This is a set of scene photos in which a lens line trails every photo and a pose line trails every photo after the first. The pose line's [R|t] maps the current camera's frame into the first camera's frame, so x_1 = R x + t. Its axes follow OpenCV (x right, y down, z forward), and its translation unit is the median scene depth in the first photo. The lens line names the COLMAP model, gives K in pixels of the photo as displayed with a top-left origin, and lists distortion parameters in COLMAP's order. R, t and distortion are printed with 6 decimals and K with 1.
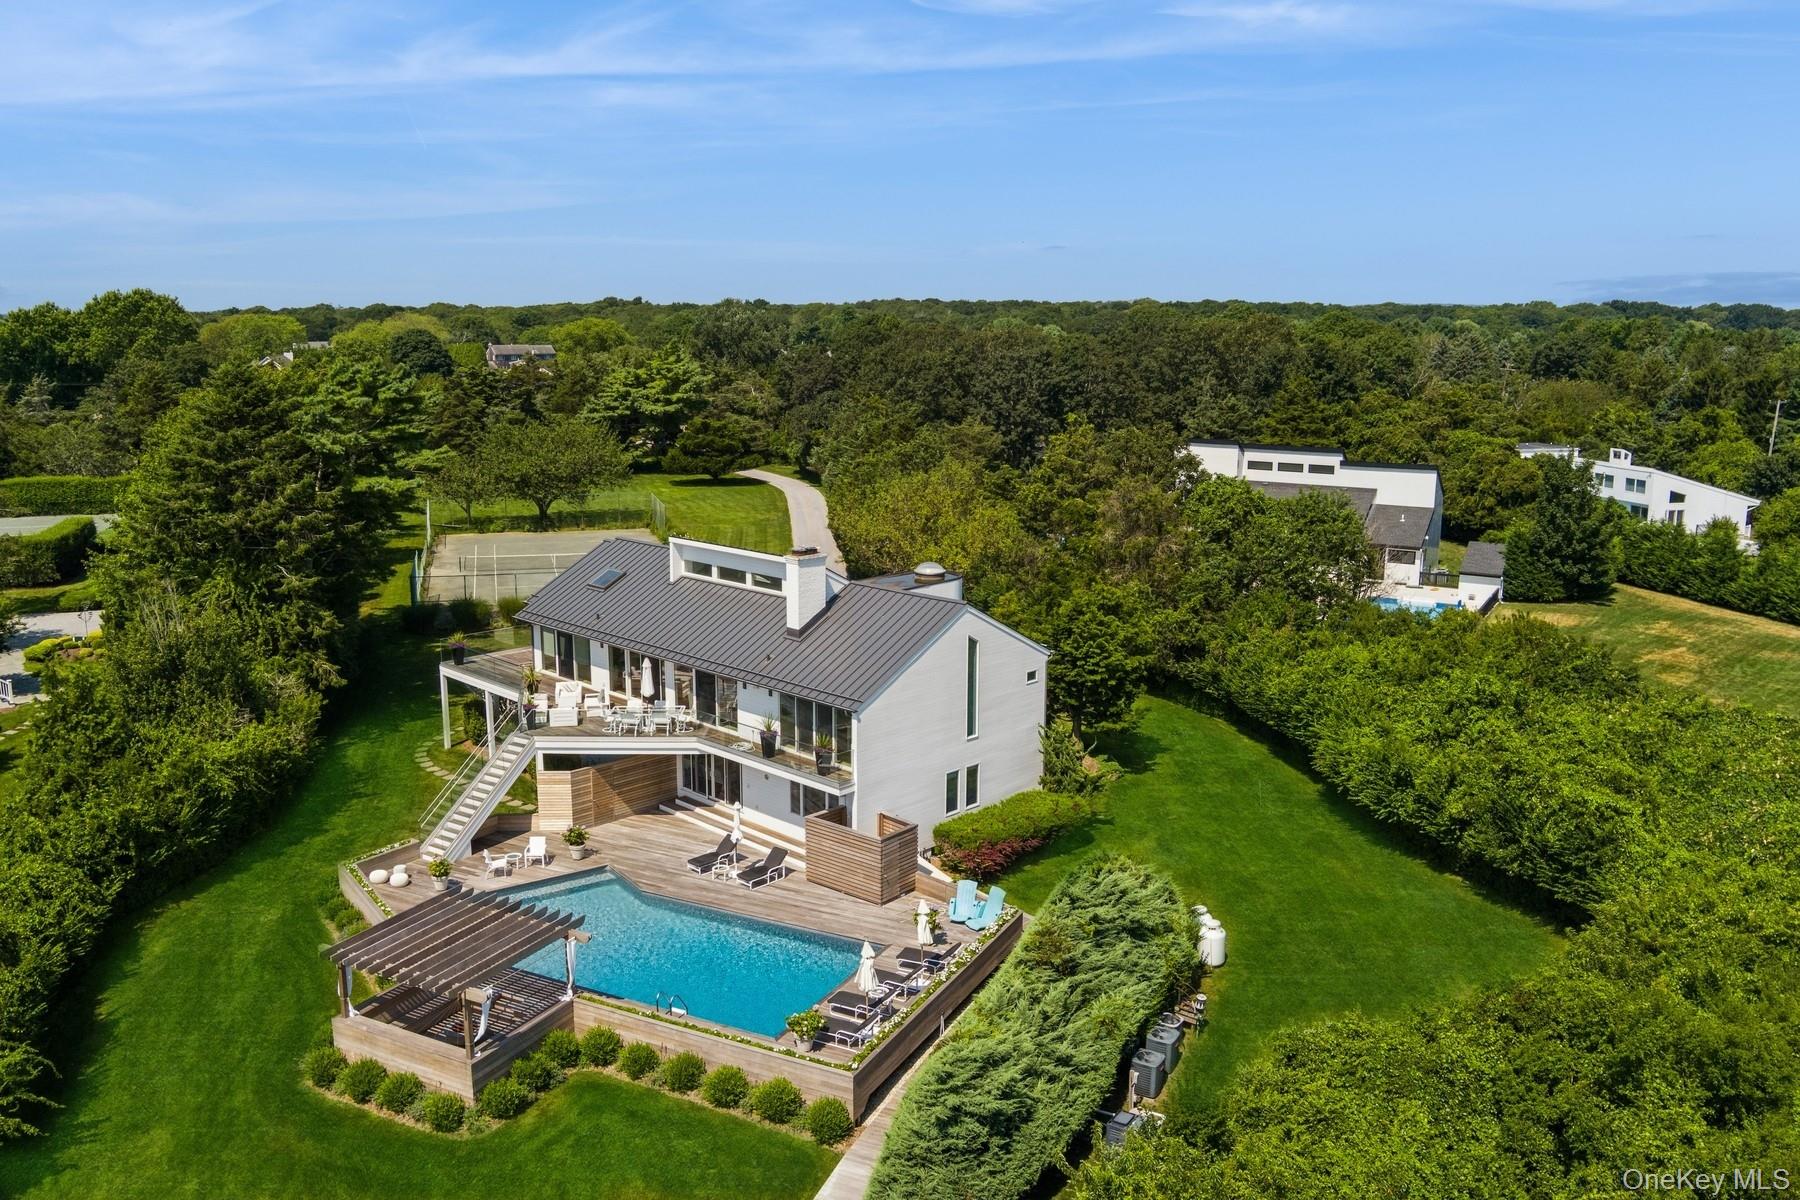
lens RADIAL K [[1409.0, 0, 874.3], [0, 1409.0, 601.2], [0, 0, 1]] dist [-0.081806, 0.002193]
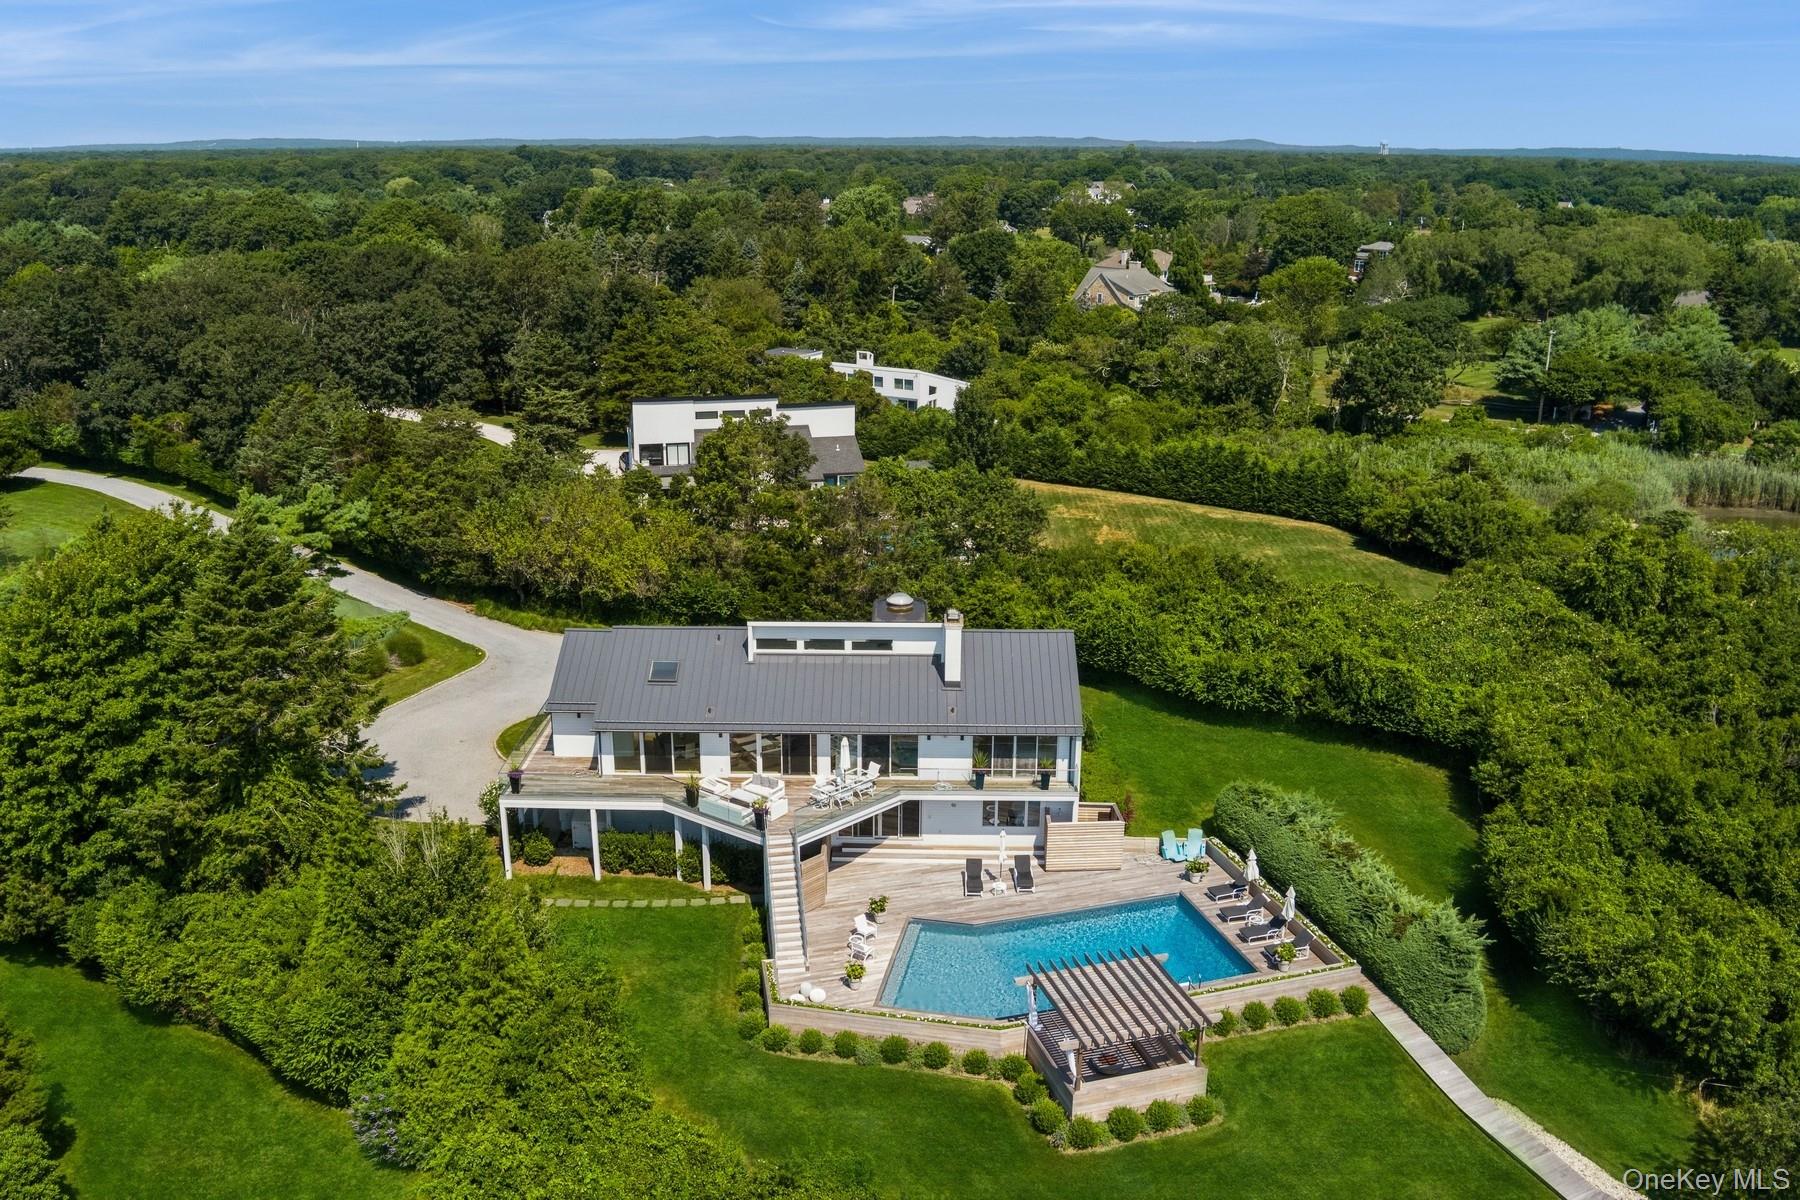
lens RADIAL K [[1409.0, 0, 874.3], [0, 1409.0, 601.2], [0, 0, 1]] dist [-0.081806, 0.002193]
pose [[0.724086, -0.208186, 0.657539, -0.806127], [0.135718, 0.977725, 0.160107, -0.227188], [-0.676224, -0.026691, 0.736212, 0.145296]]
